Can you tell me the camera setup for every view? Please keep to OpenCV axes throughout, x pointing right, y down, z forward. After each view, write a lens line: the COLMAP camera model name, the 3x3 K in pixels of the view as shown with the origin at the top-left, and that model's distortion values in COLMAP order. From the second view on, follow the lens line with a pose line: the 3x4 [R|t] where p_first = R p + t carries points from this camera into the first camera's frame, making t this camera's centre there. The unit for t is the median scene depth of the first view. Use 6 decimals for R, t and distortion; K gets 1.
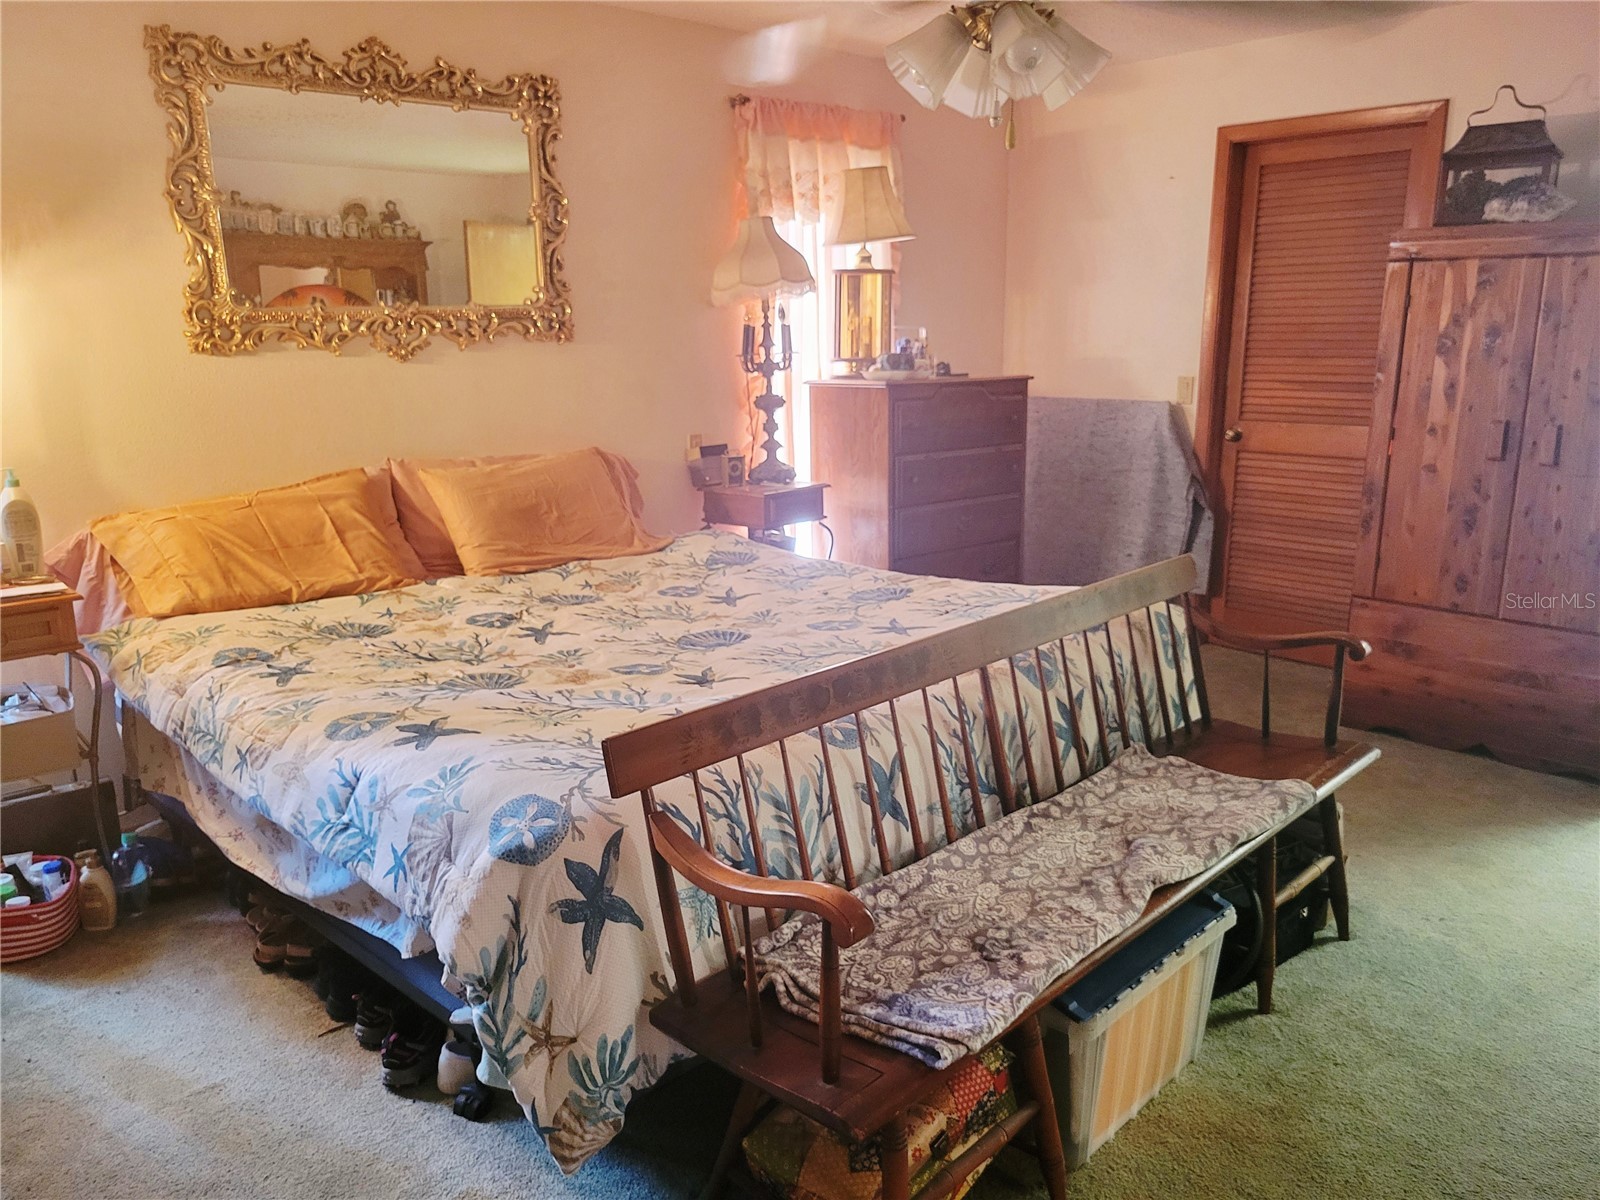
lens RADIAL K [[1205.9, 0, 785.2], [0, 1205.9, 599.5], [0, 0, 1]] dist [0.051176, -0.042154]
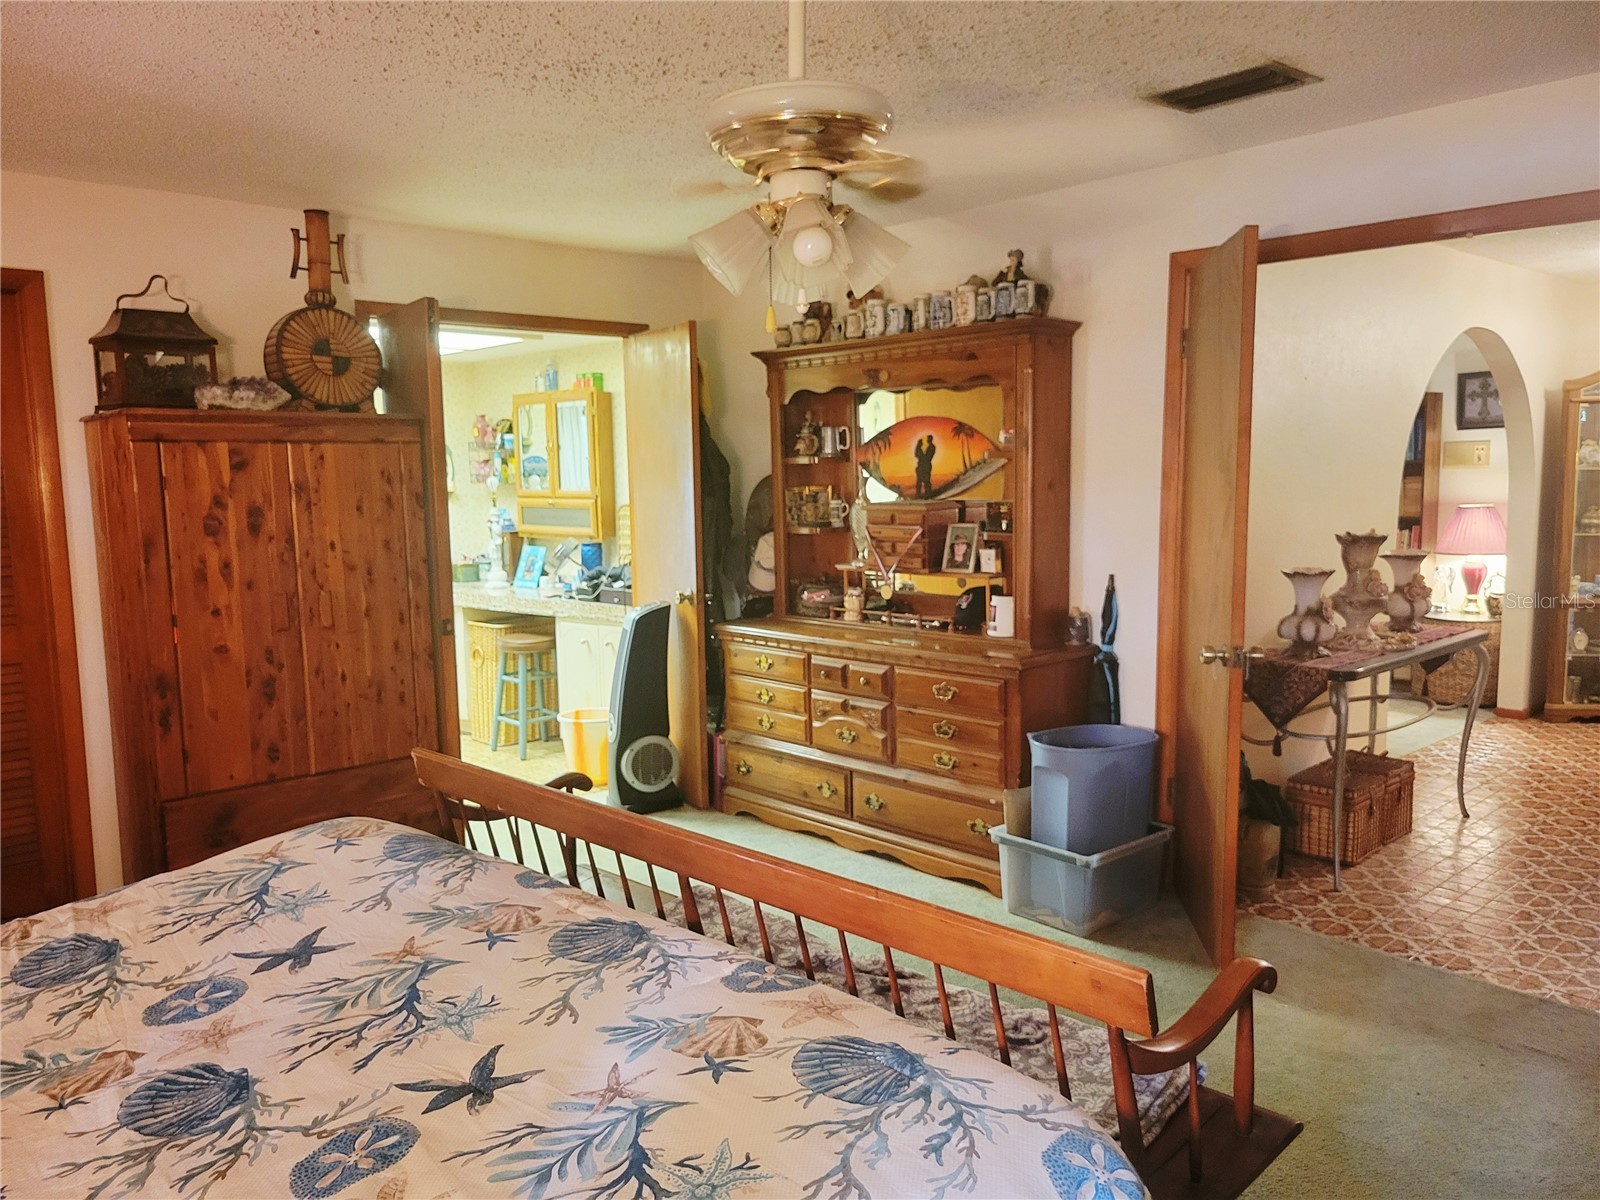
lens RADIAL K [[1205.9, 0, 795.2], [0, 1205.9, 611.8], [0, 0, 1]] dist [0.051176, -0.042154]
pose [[0.018511, -0.113971, 0.993312, -0.453132], [0.250033, 0.962443, 0.105770, -0.131402], [-0.968060, 0.246403, 0.046313, 0.528917]]
